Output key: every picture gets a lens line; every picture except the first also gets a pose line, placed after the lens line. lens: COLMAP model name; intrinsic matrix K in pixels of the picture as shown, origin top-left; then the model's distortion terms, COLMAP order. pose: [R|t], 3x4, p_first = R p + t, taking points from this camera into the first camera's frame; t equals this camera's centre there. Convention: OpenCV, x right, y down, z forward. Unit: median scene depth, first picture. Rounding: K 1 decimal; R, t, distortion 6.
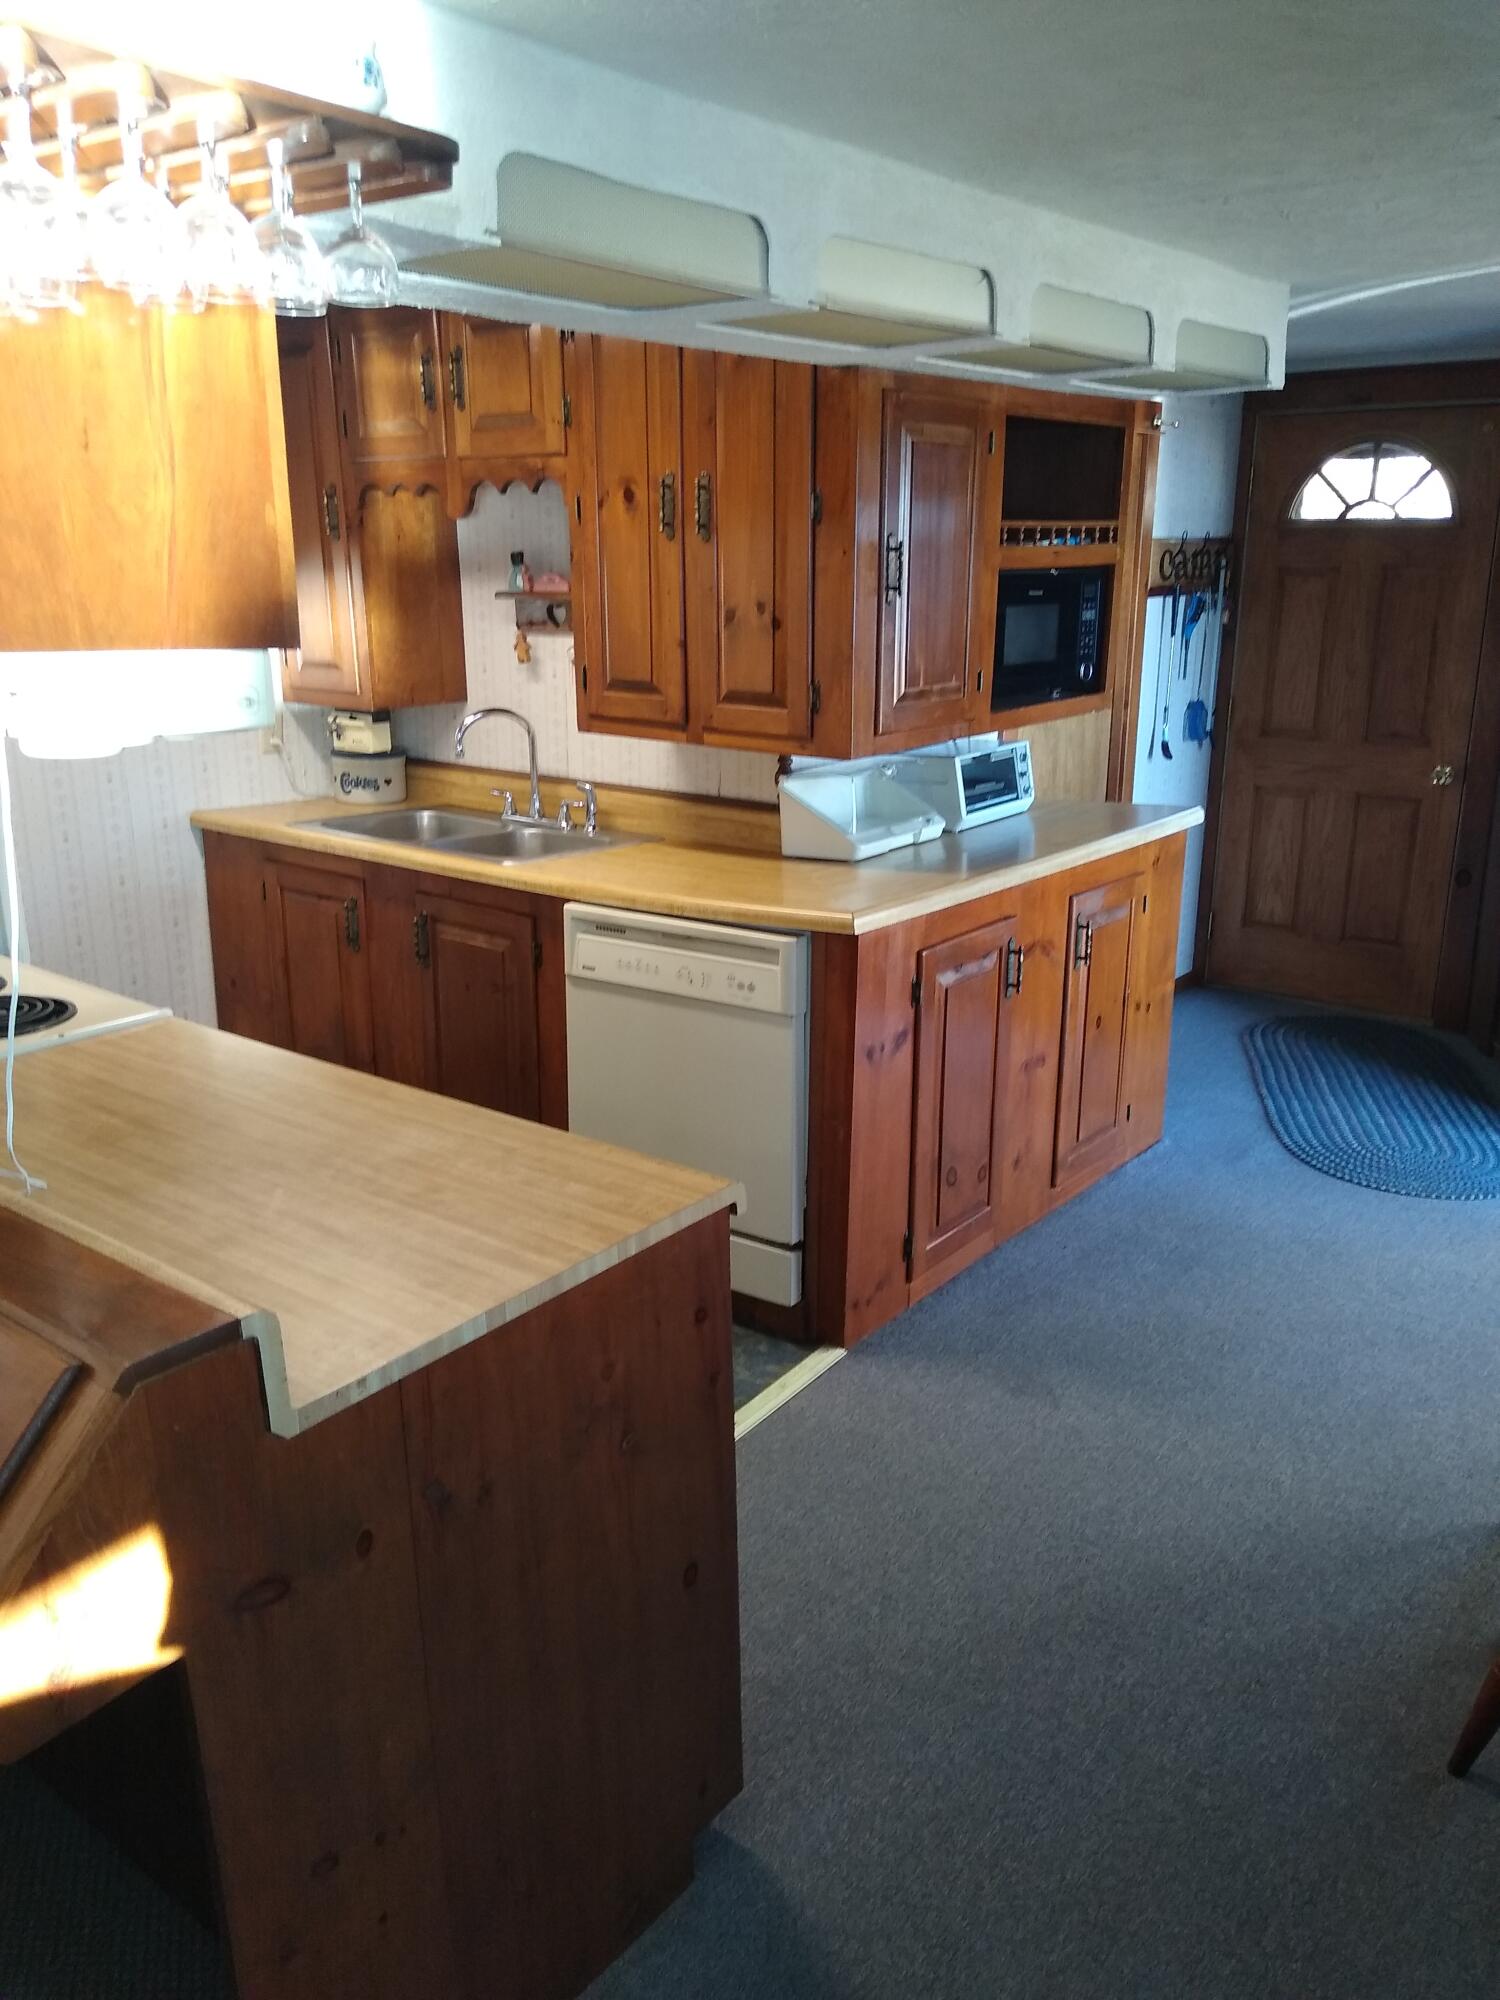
lens RADIAL K [[1540.3, 0, 741.1], [0, 1540.3, 989.0], [0, 0, 1]] dist [0.097255, -0.149709]
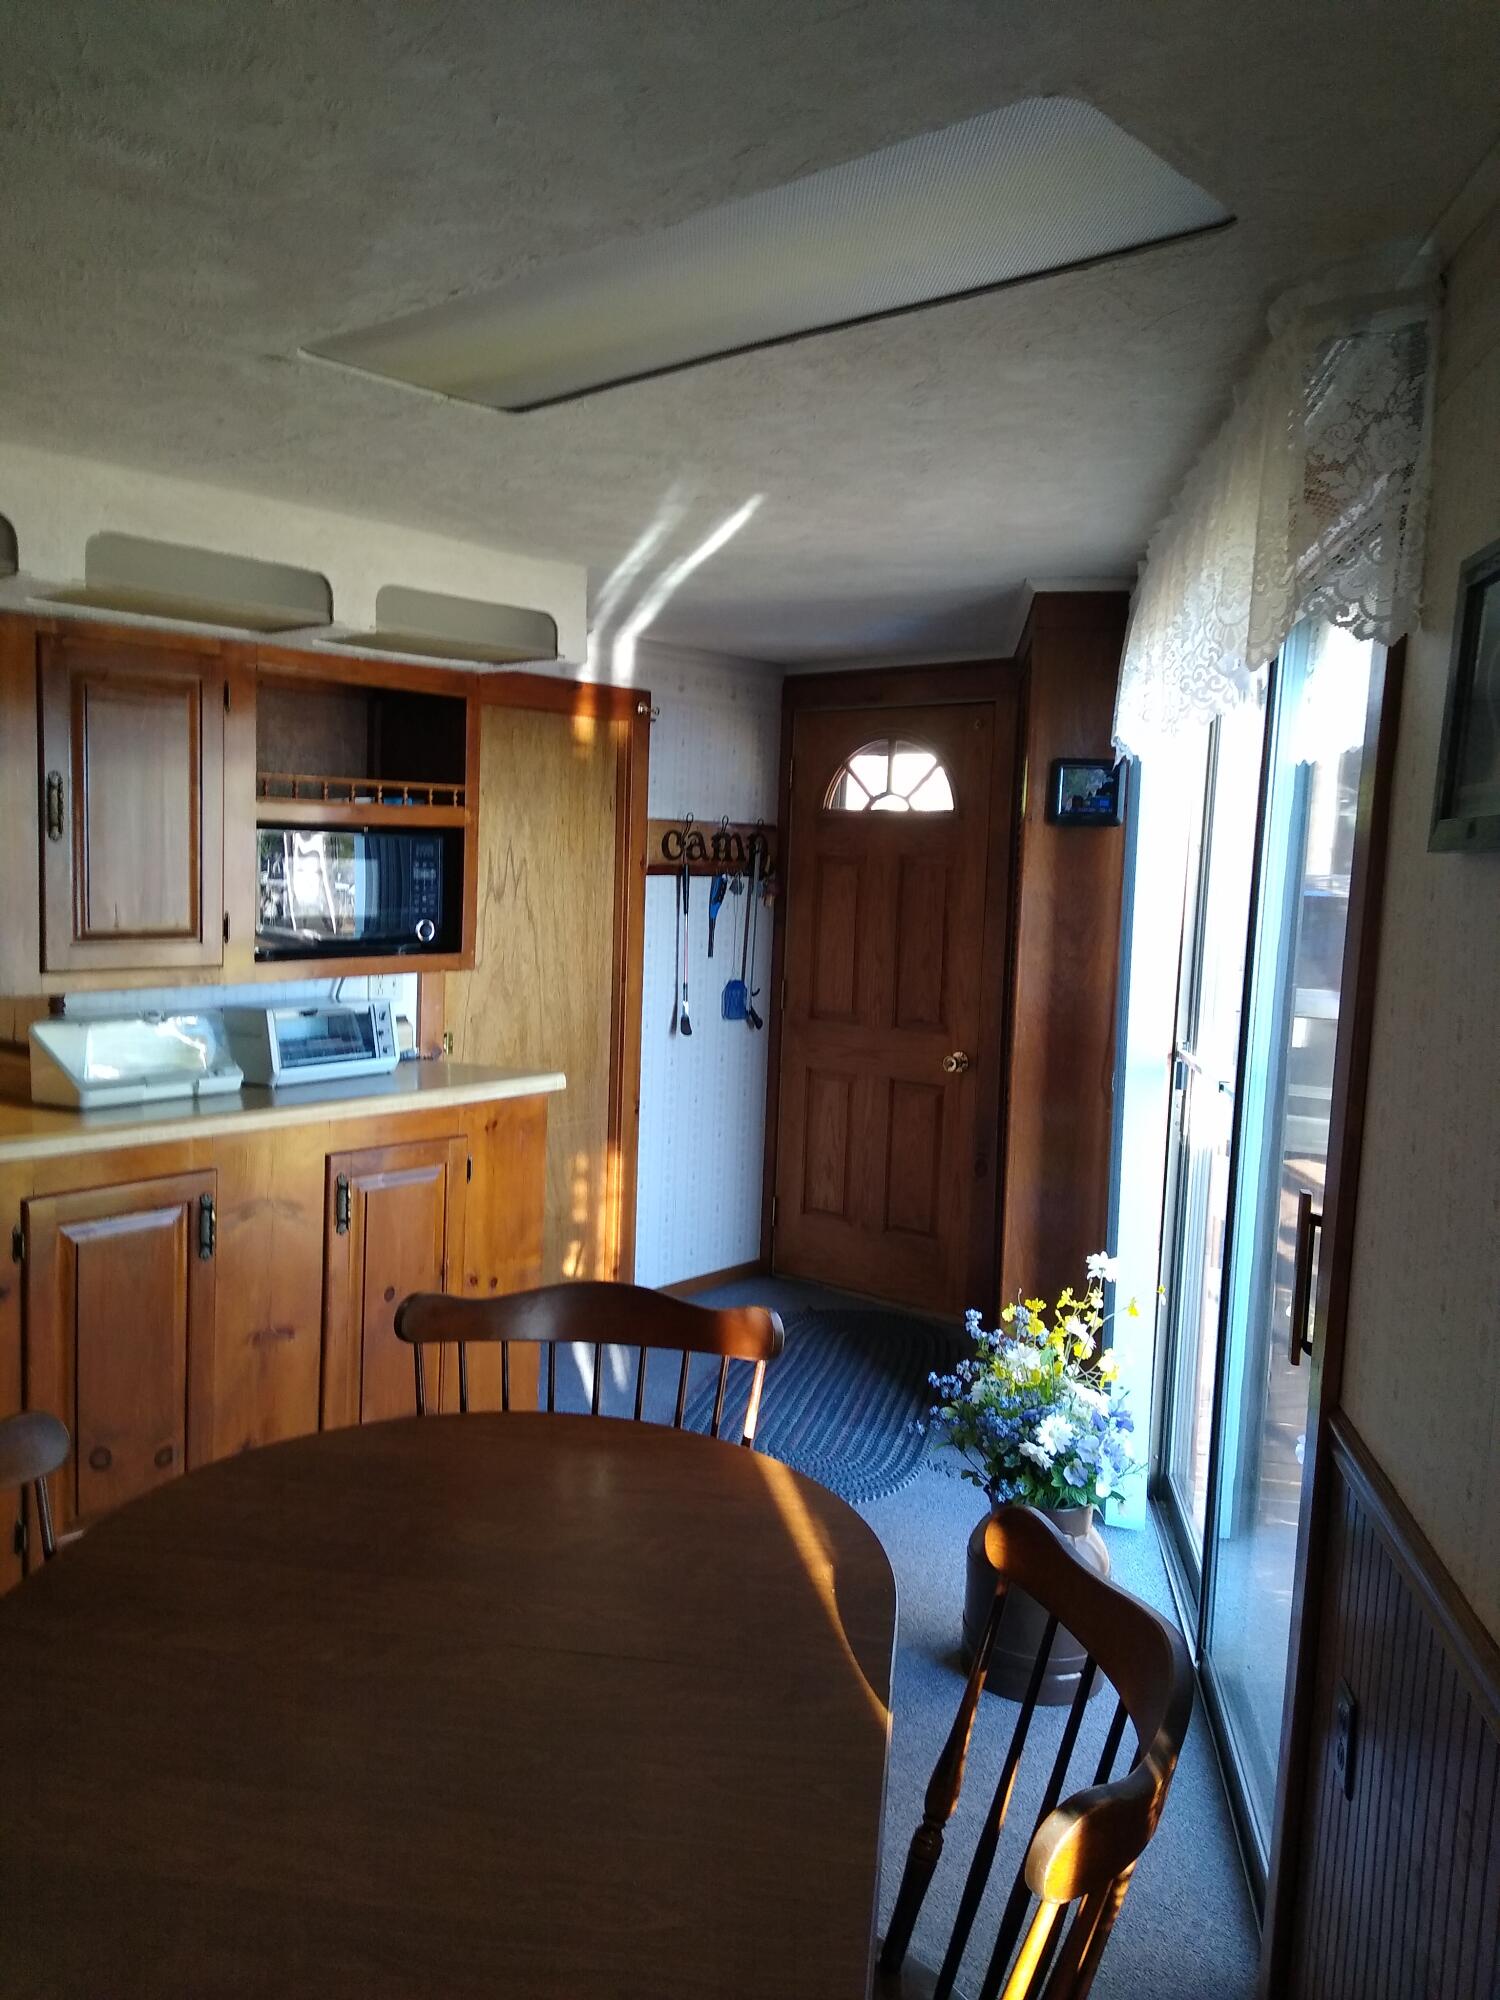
lens RADIAL K [[1540.3, 0, 741.1], [0, 1540.3, 989.0], [0, 0, 1]] dist [0.097255, -0.149709]
pose [[0.999398, 0.032287, -0.012726, 0.425385], [-0.034133, 0.980750, -0.192261, 0.013090], [0.006274, 0.192580, 0.981261, 0.046487]]
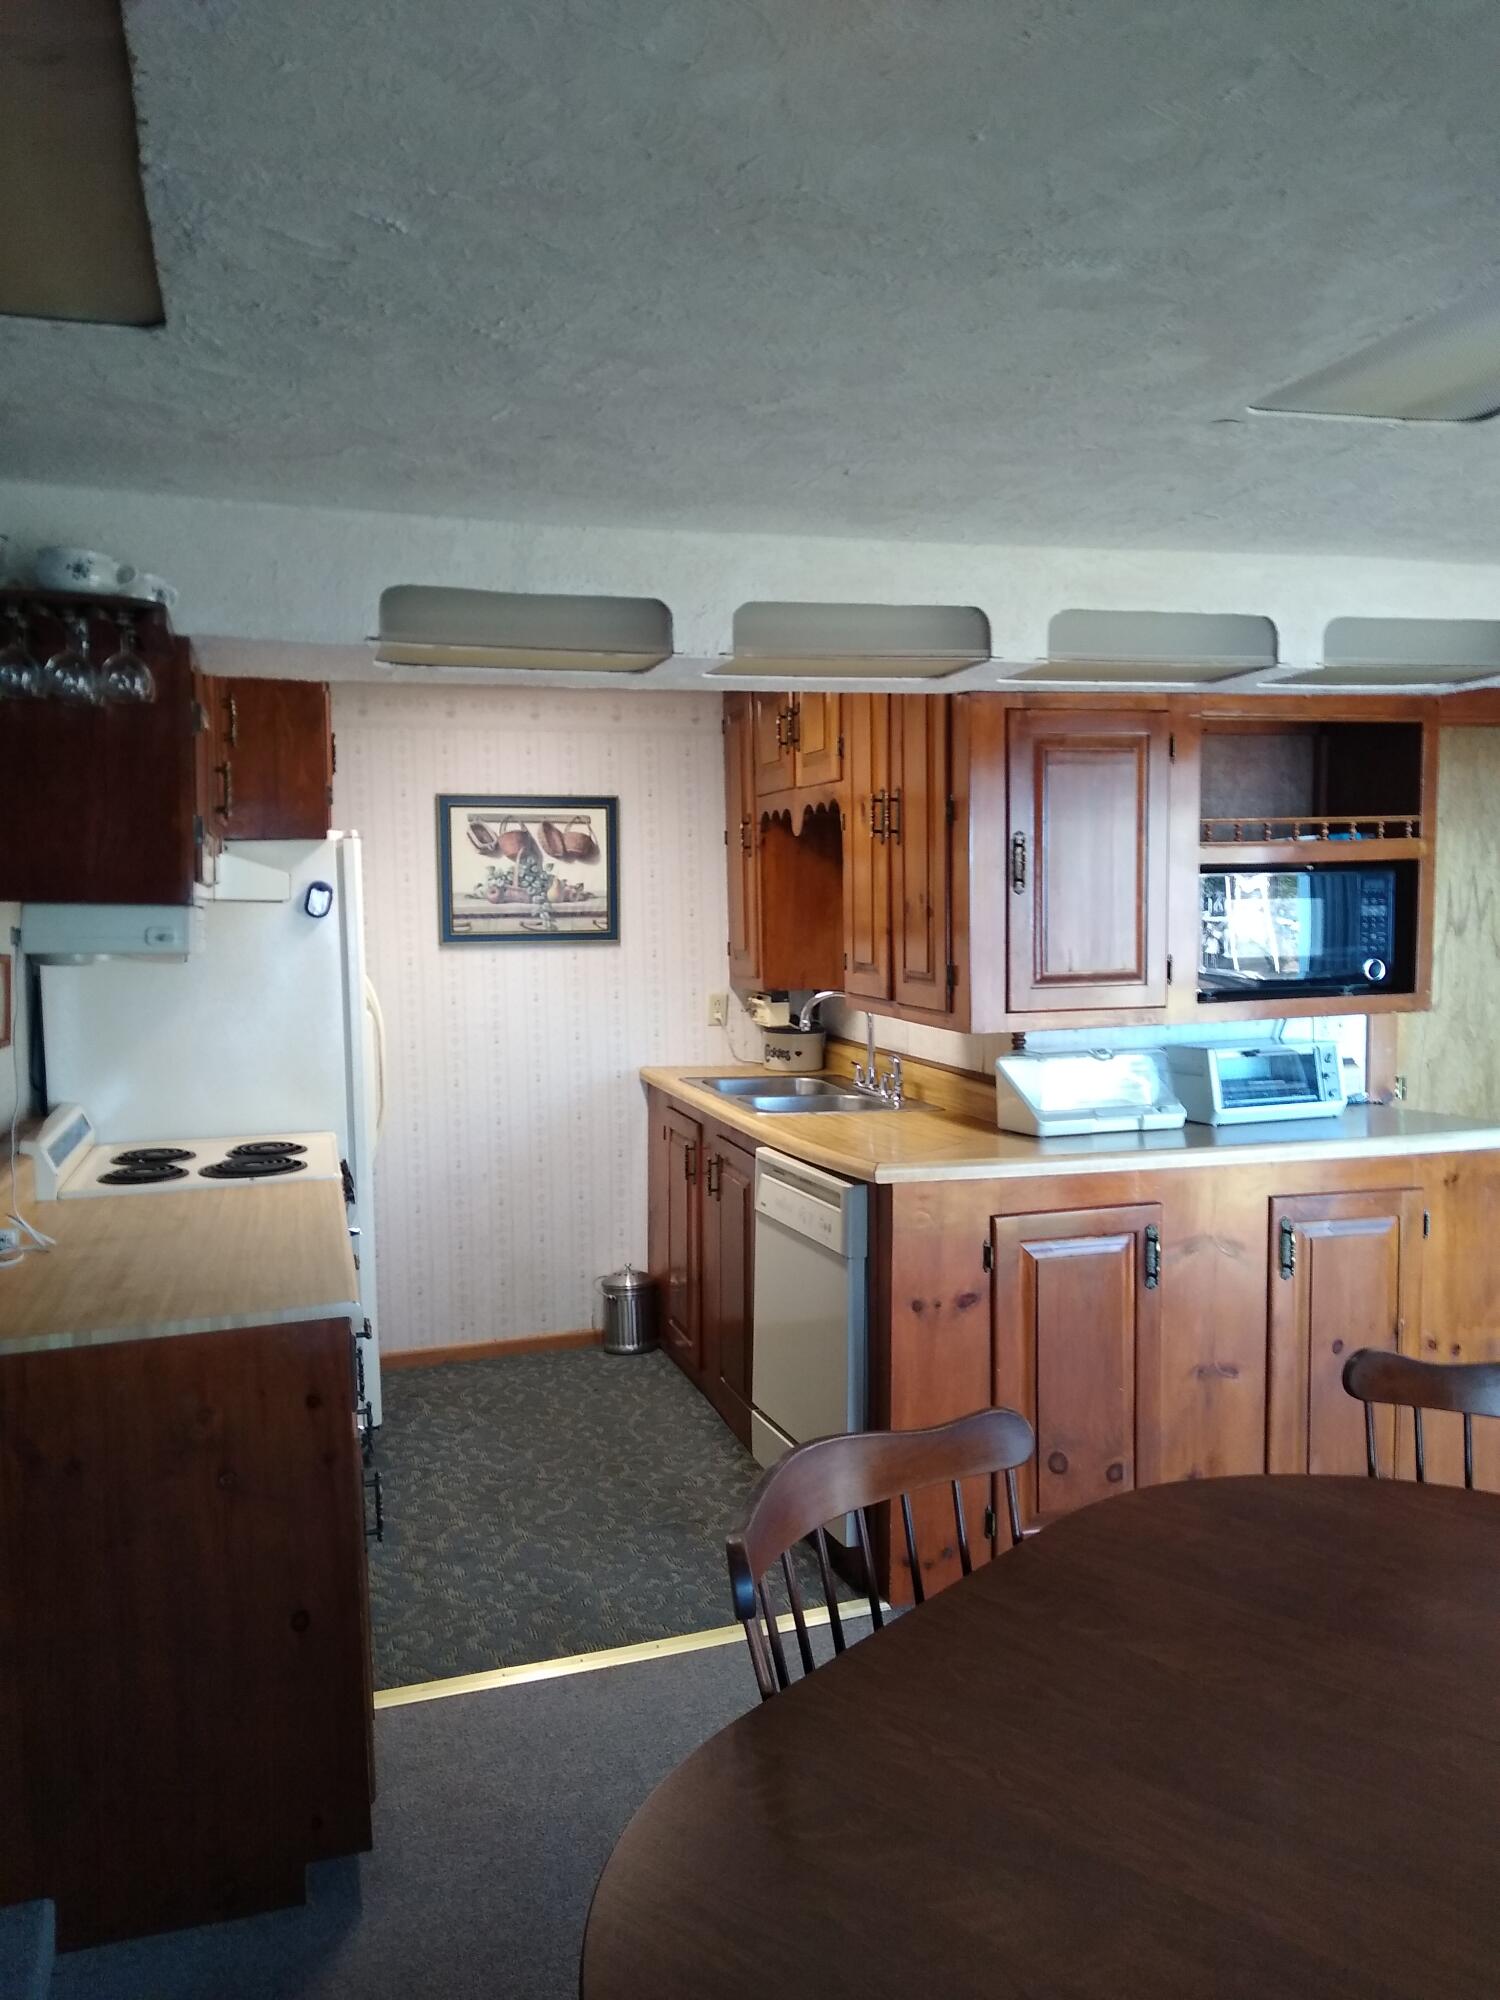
lens RADIAL K [[1540.3, 0, 741.1], [0, 1540.3, 989.0], [0, 0, 1]] dist [0.097255, -0.149709]
pose [[0.823608, 0.027277, -0.566502, 0.430685], [-0.143795, 0.976250, -0.162049, 0.014713], [0.548628, 0.214925, 0.807970, 0.029819]]
